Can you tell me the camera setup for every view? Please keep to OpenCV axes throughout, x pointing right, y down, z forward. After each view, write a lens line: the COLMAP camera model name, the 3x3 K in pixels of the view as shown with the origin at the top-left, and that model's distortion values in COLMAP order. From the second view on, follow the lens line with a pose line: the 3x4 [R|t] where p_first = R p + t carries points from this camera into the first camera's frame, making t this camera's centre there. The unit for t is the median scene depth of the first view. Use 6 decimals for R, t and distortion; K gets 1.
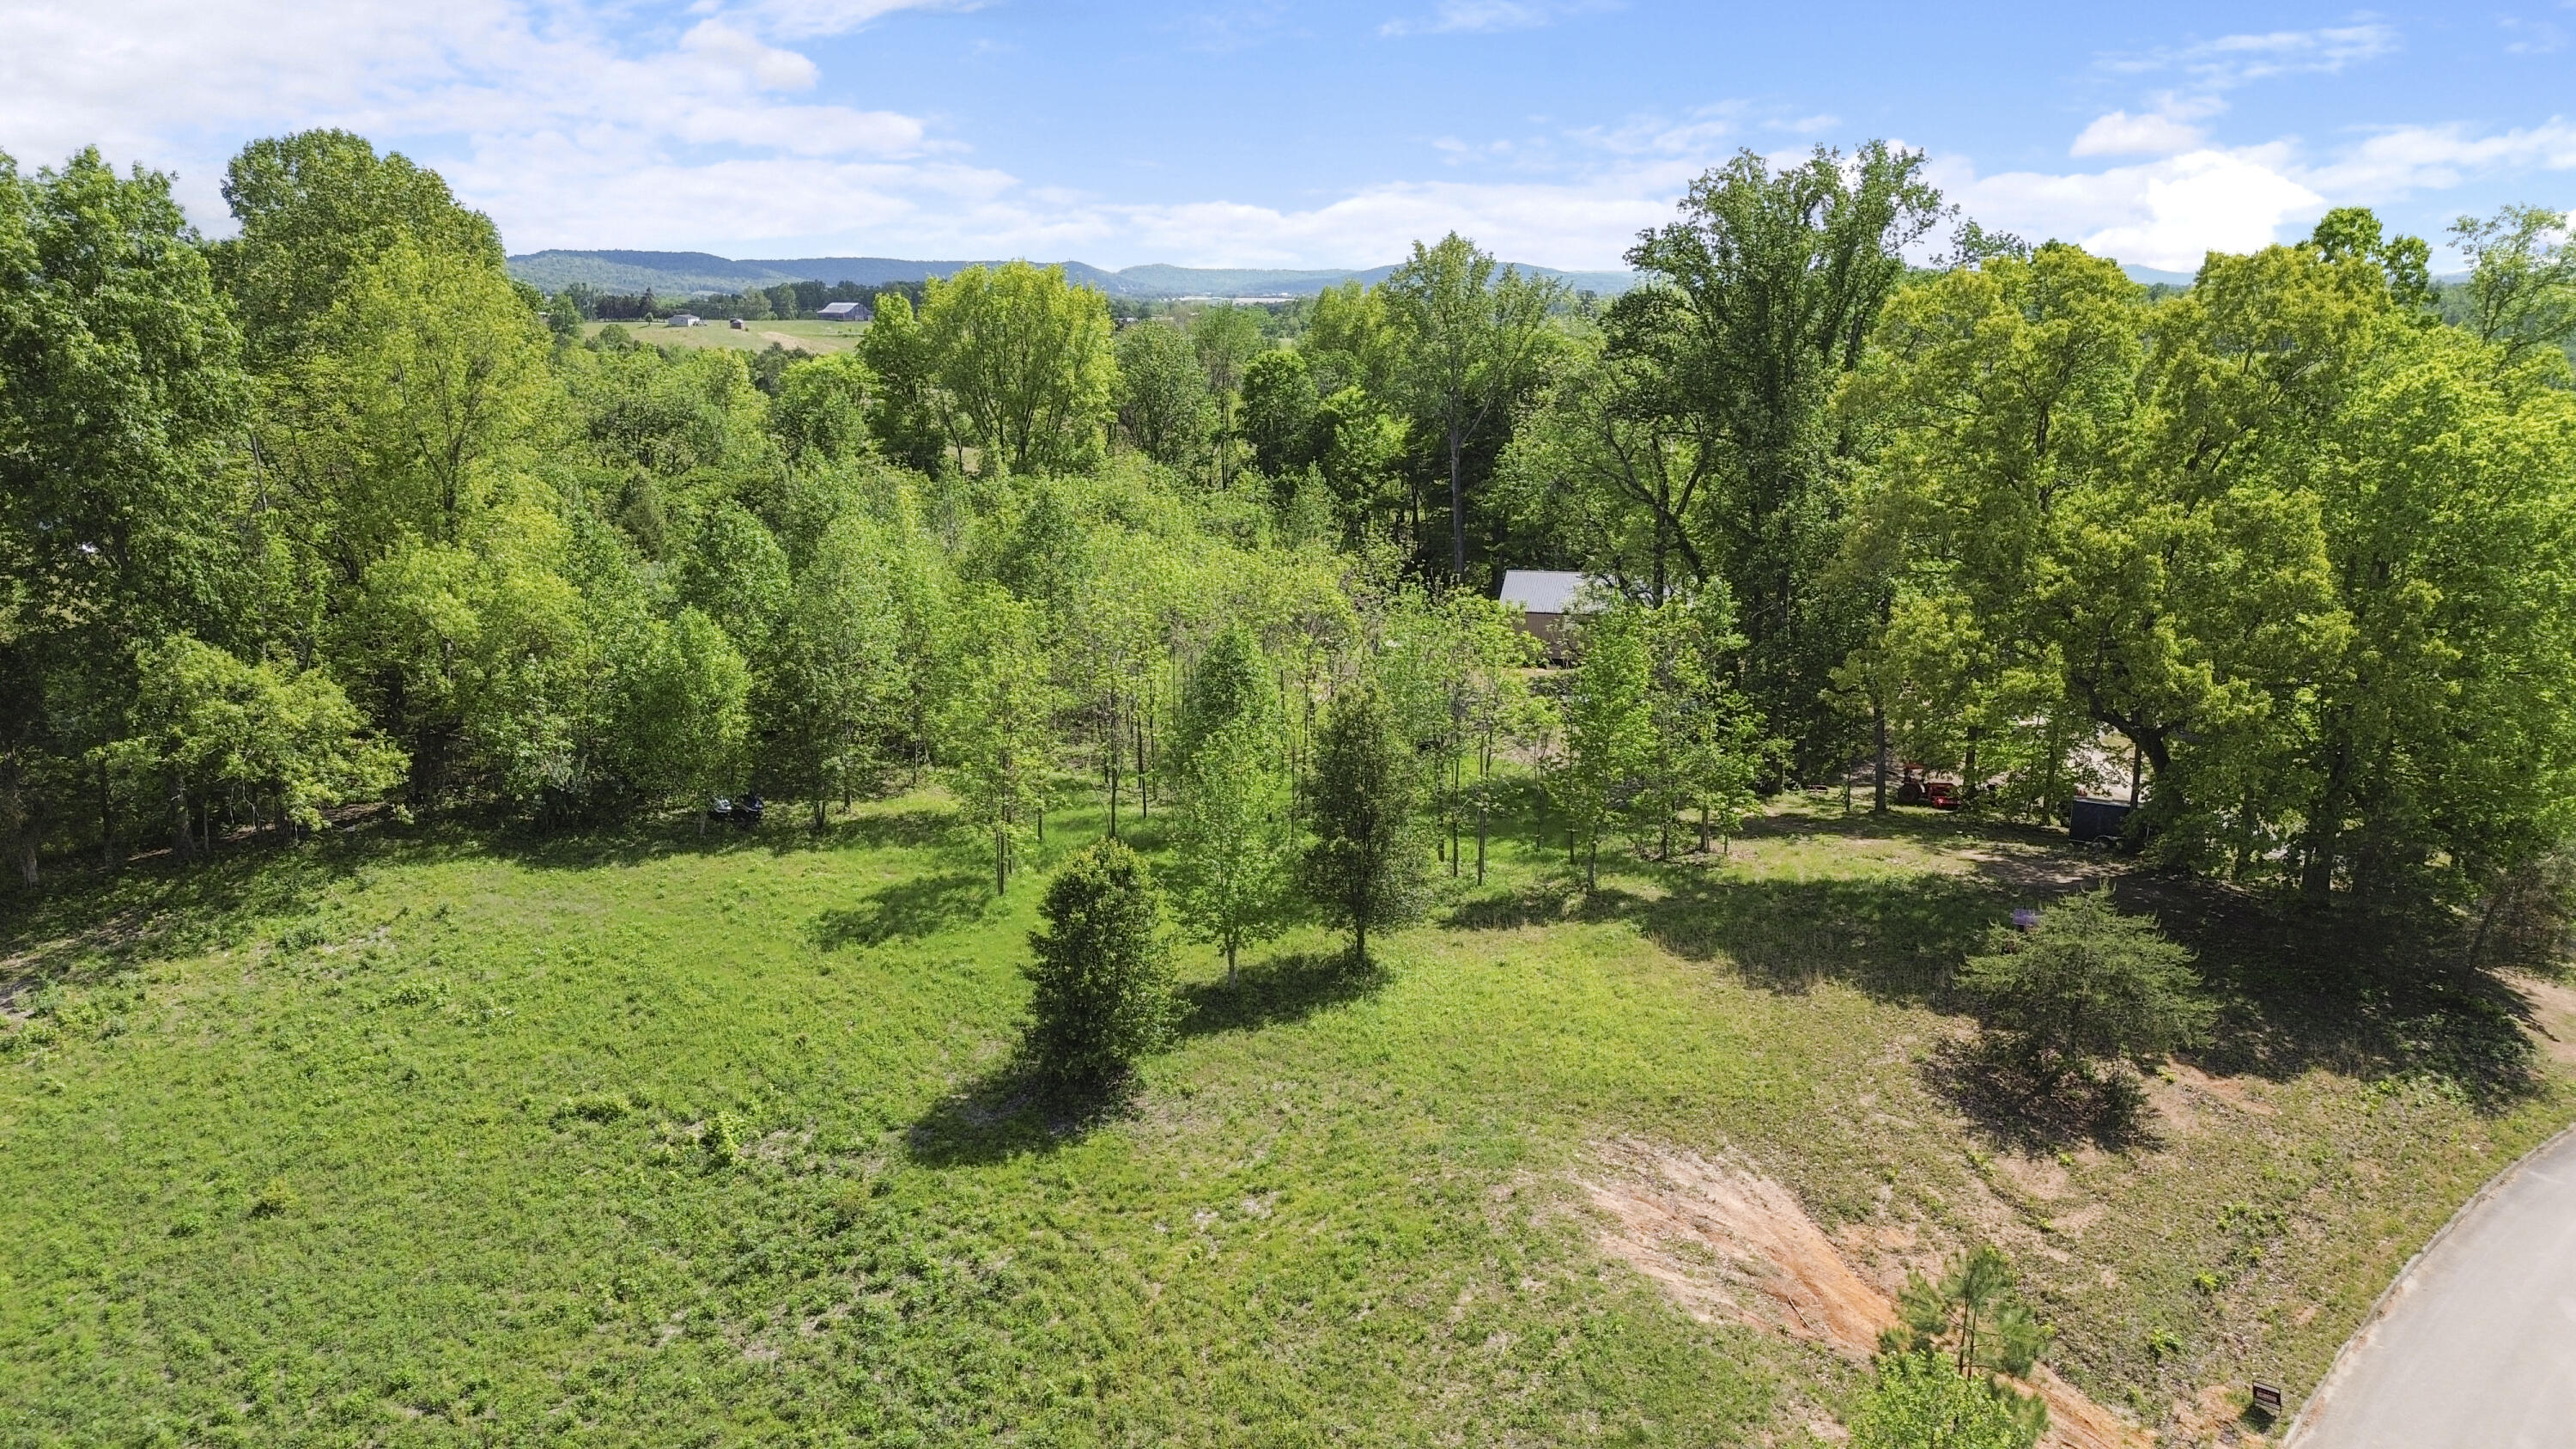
lens RADIAL K [[1841.3, 0, 1291.4], [0, 1841.3, 733.7], [0, 0, 1]] dist [0.058388, -0.047600]
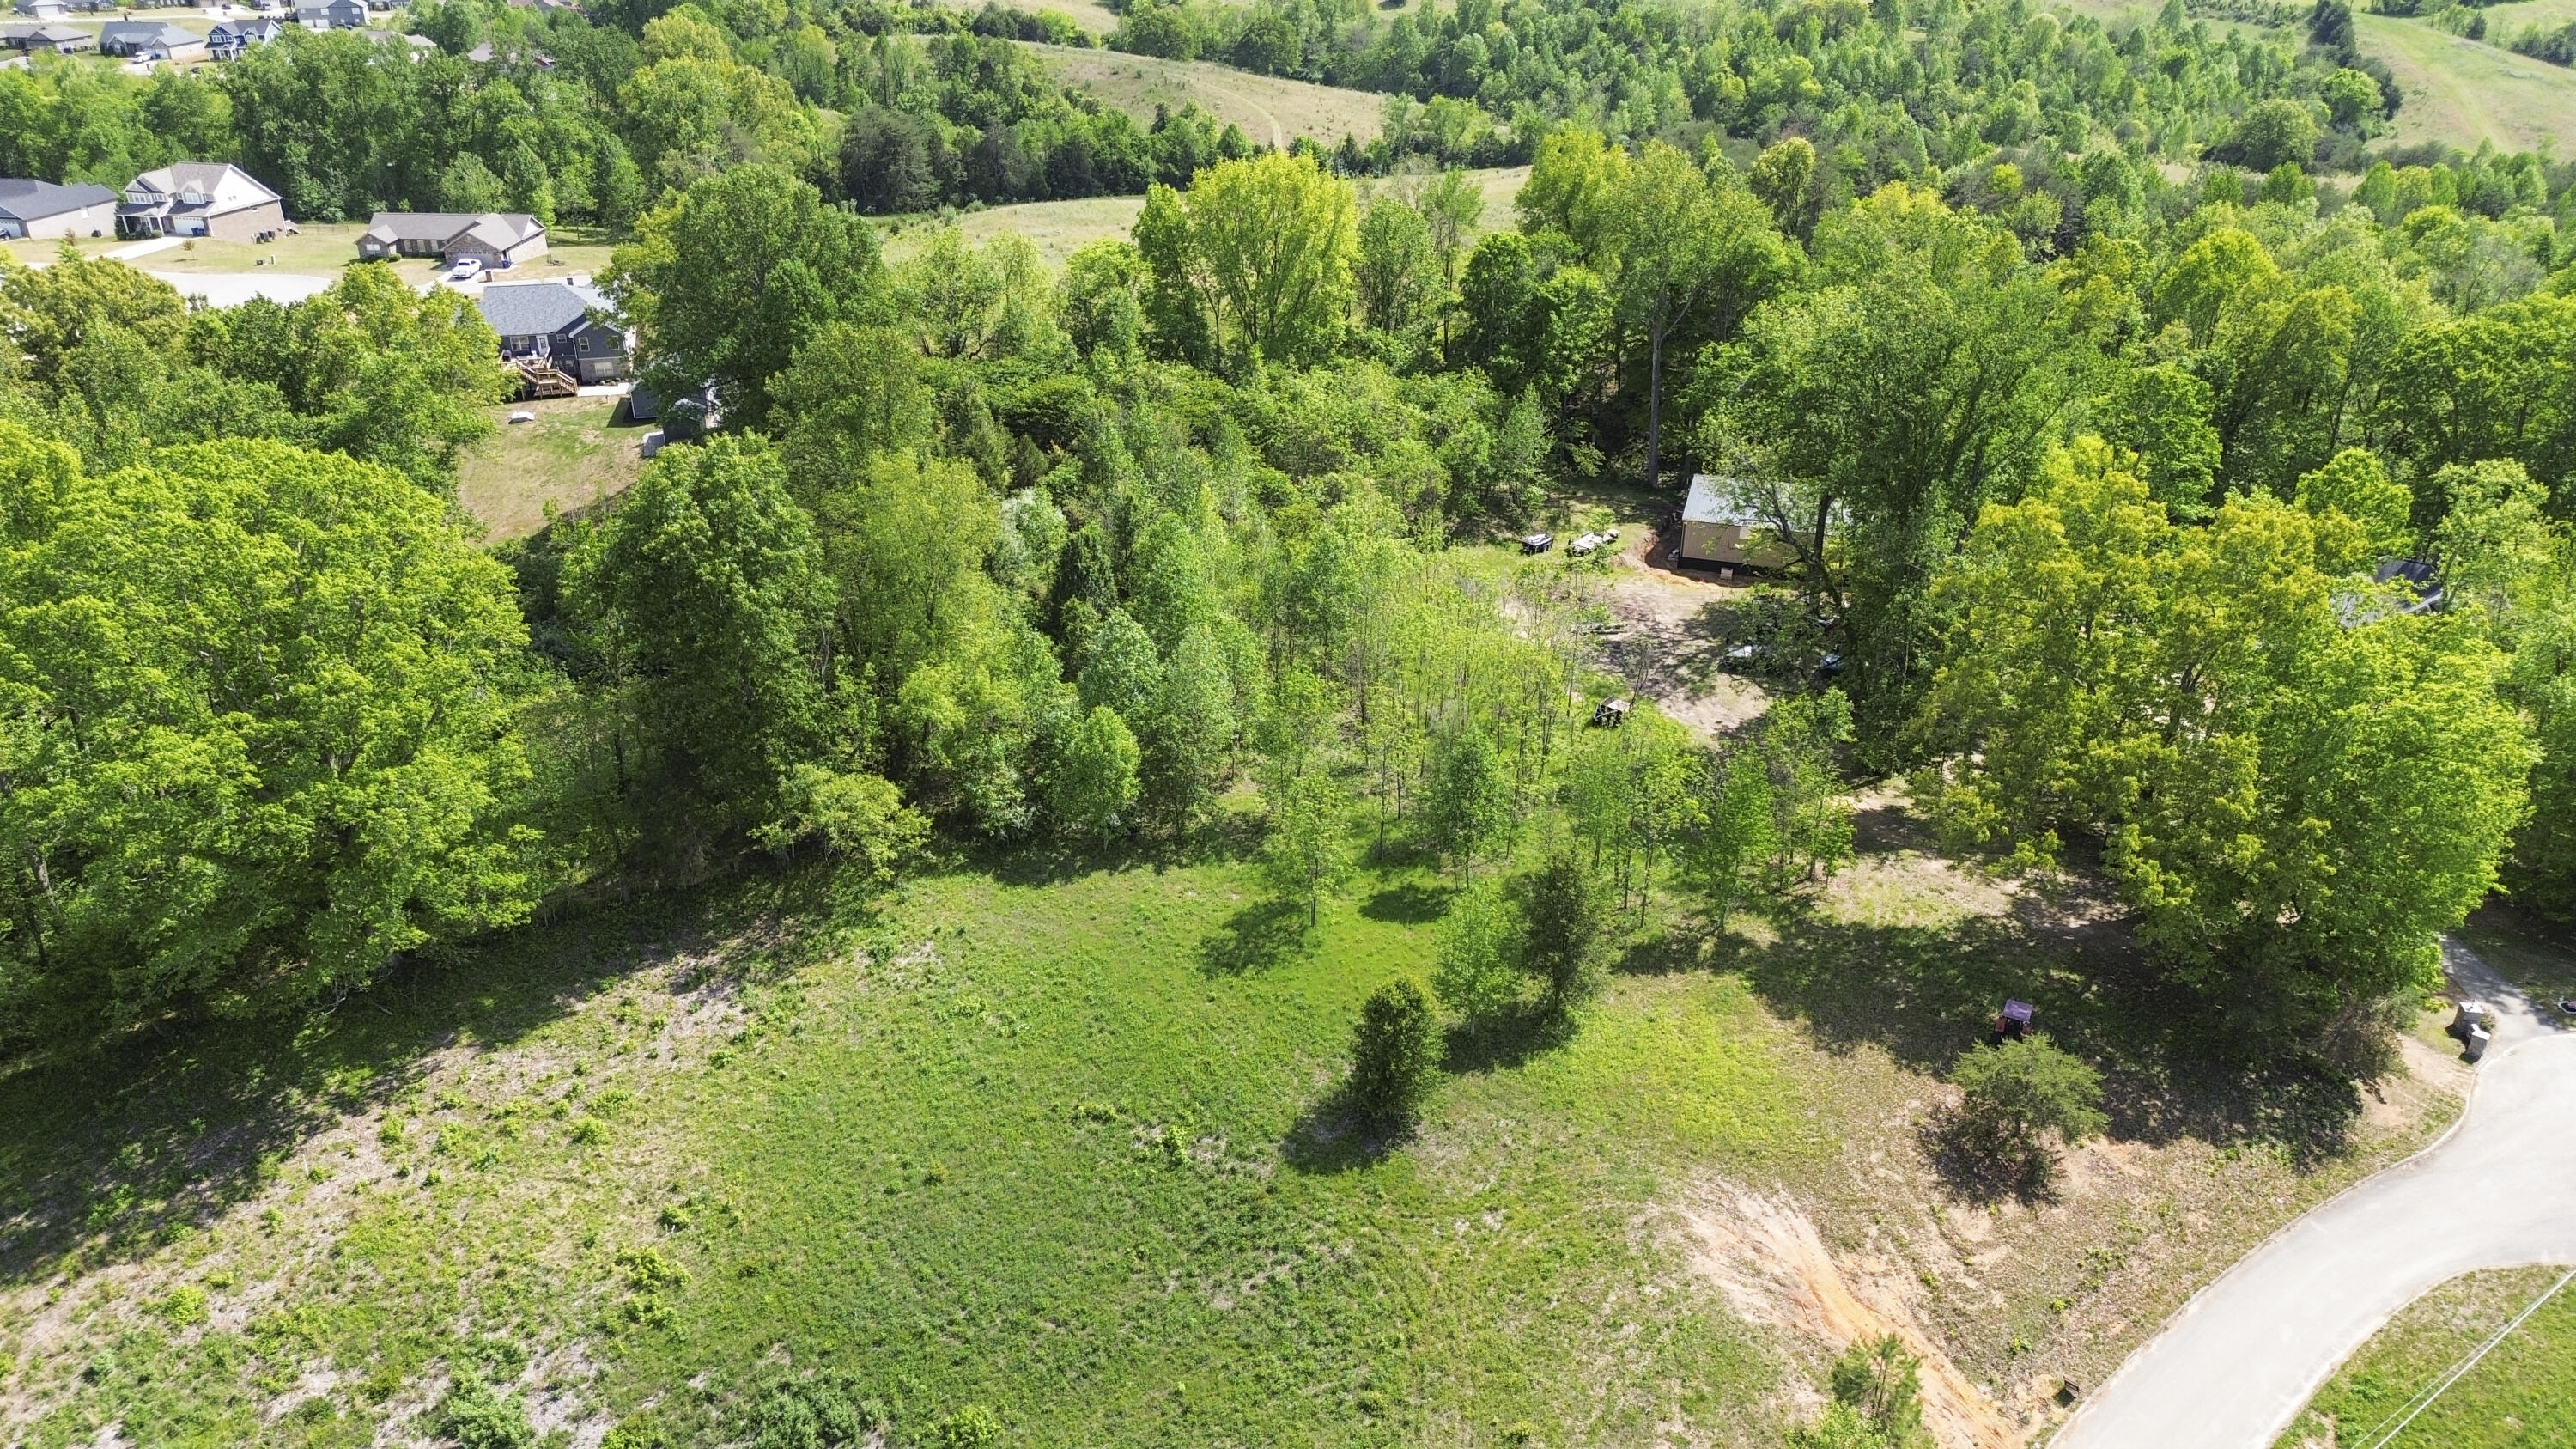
lens RADIAL K [[1841.3, 0, 1283.7], [0, 1841.3, 724.1], [0, 0, 1]] dist [0.058388, -0.047600]
pose [[0.994434, 0.044478, -0.095518, -0.060785], [-0.023073, 0.976458, 0.214470, -0.500831], [0.102808, -0.211073, 0.972049, -0.530544]]
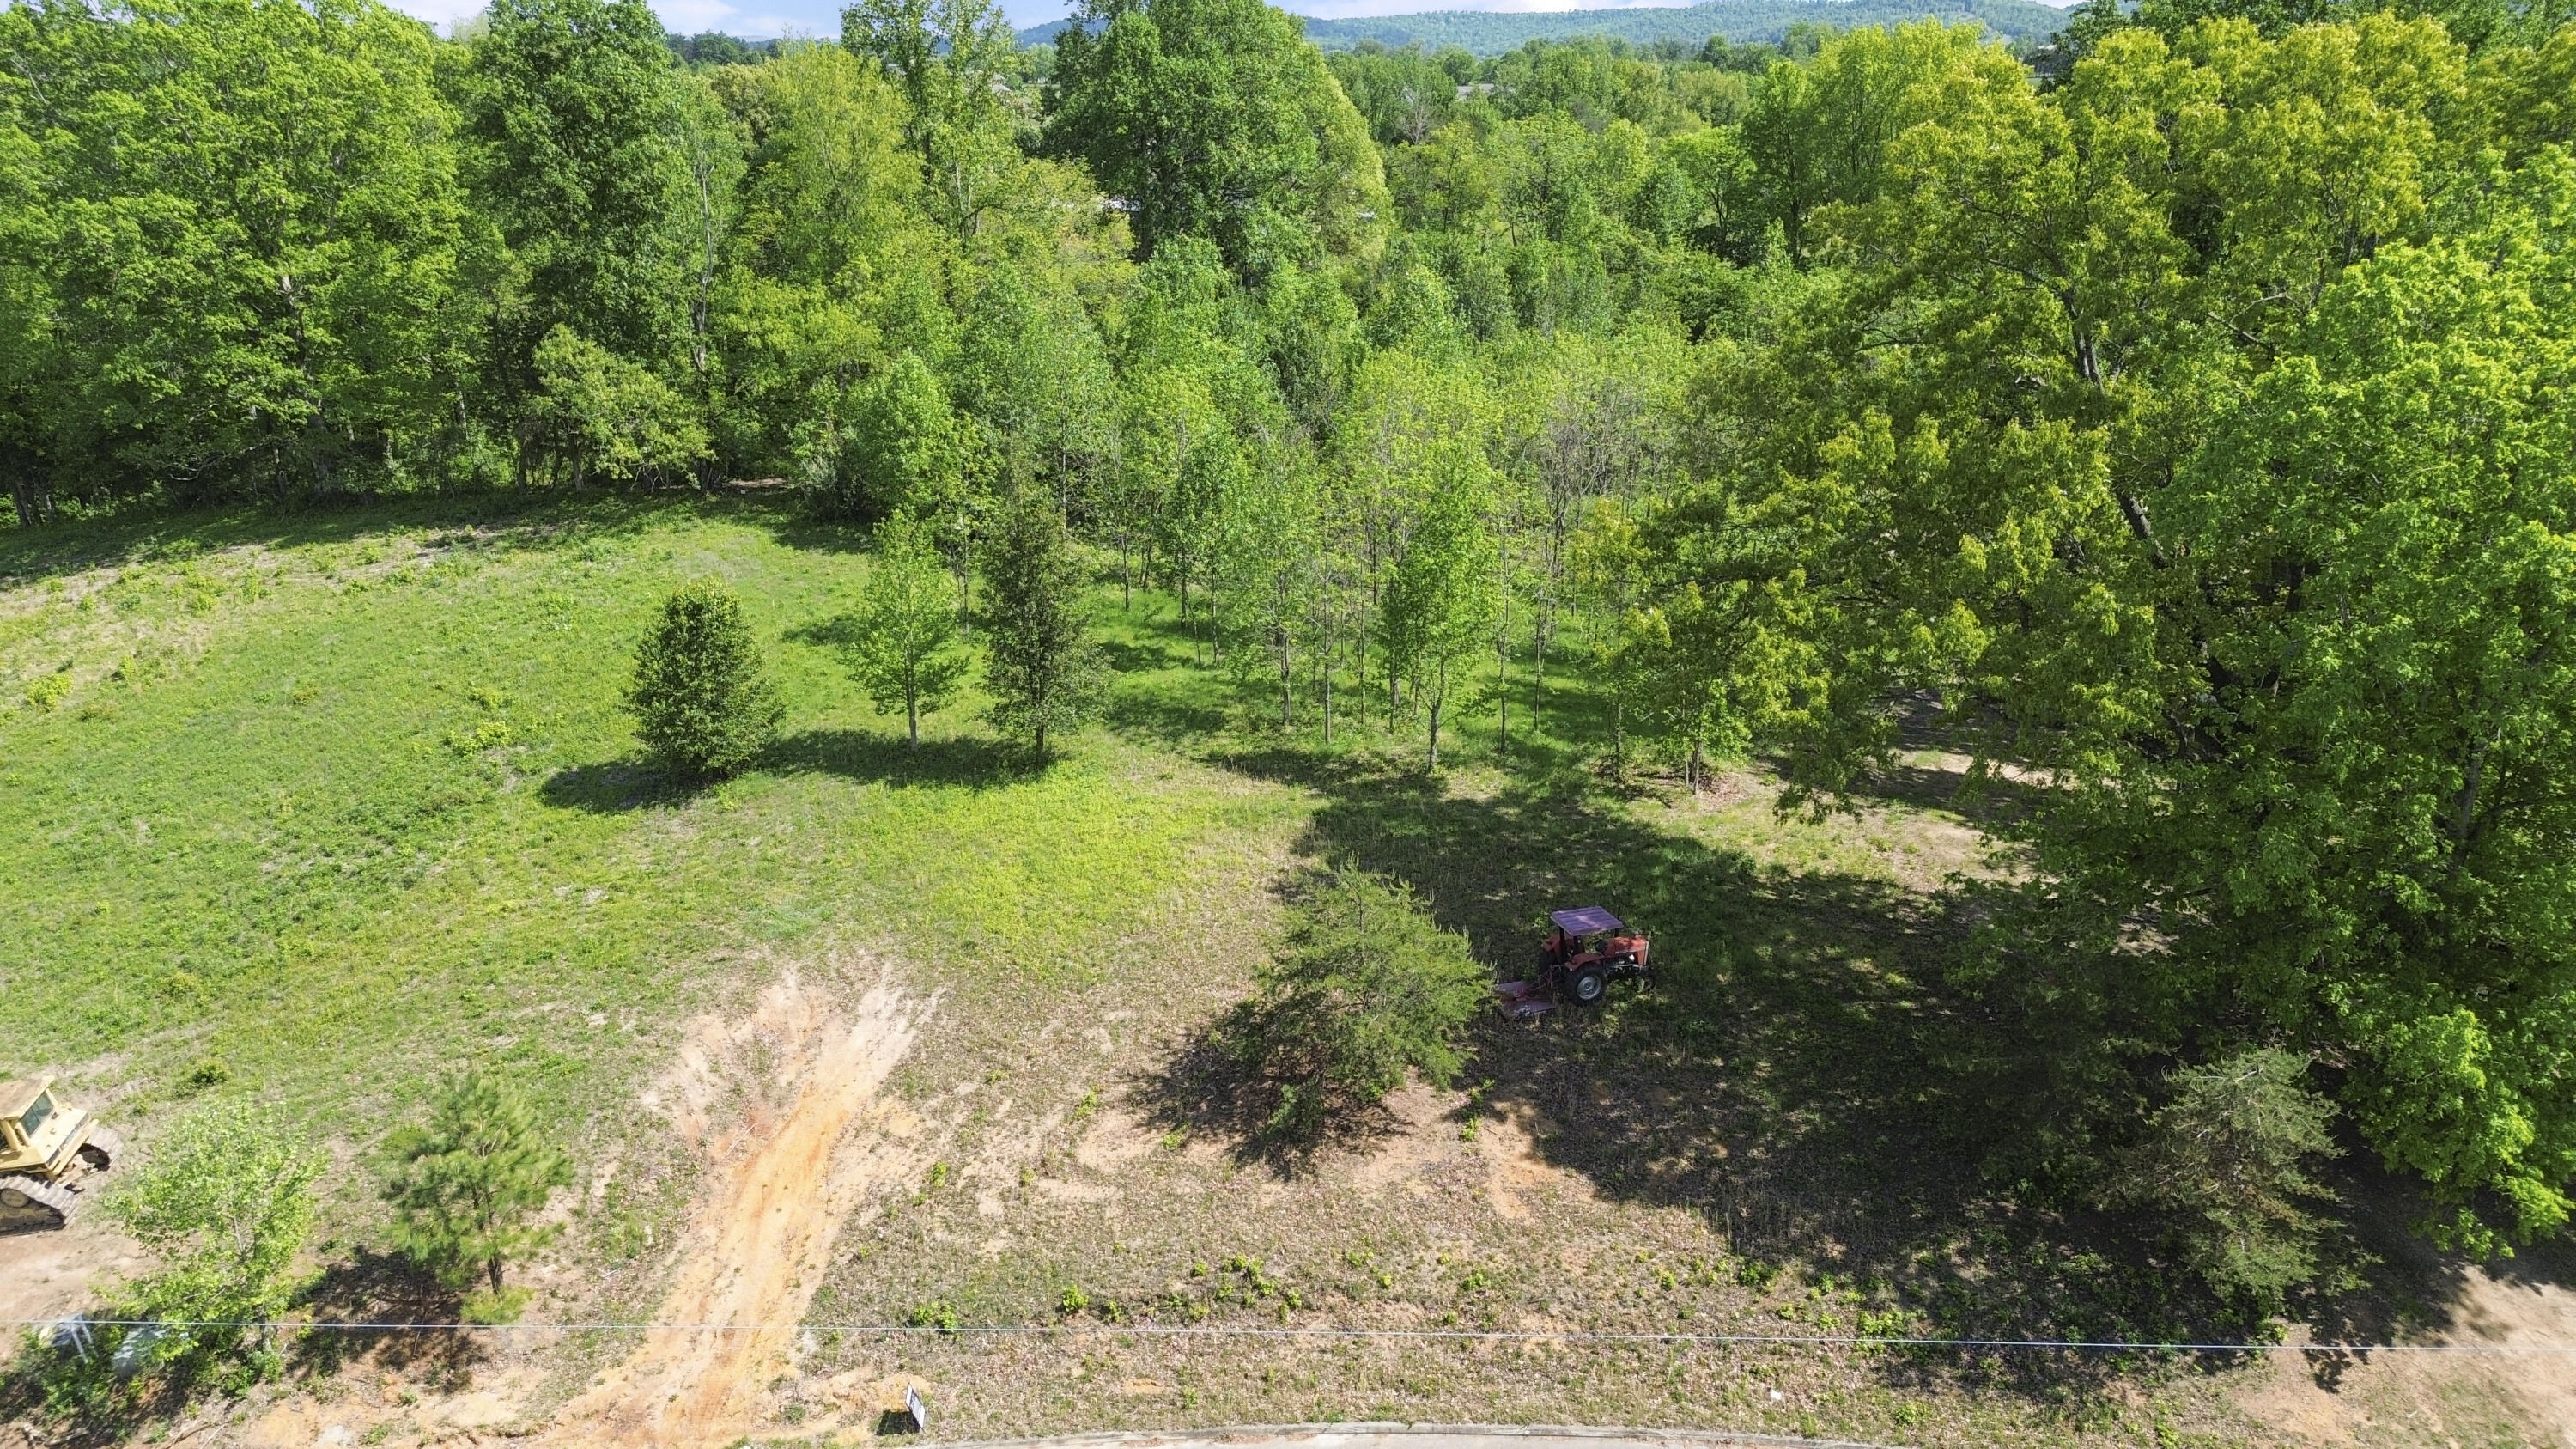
lens RADIAL K [[1841.3, 0, 1278.8], [0, 1841.3, 719.3], [0, 0, 1]] dist [0.058388, -0.047600]
pose [[0.713522, 0.237941, -0.658992, 0.934702], [-0.165374, 0.971186, 0.171606, -0.112067], [0.680836, -0.013464, 0.732312, 0.395678]]
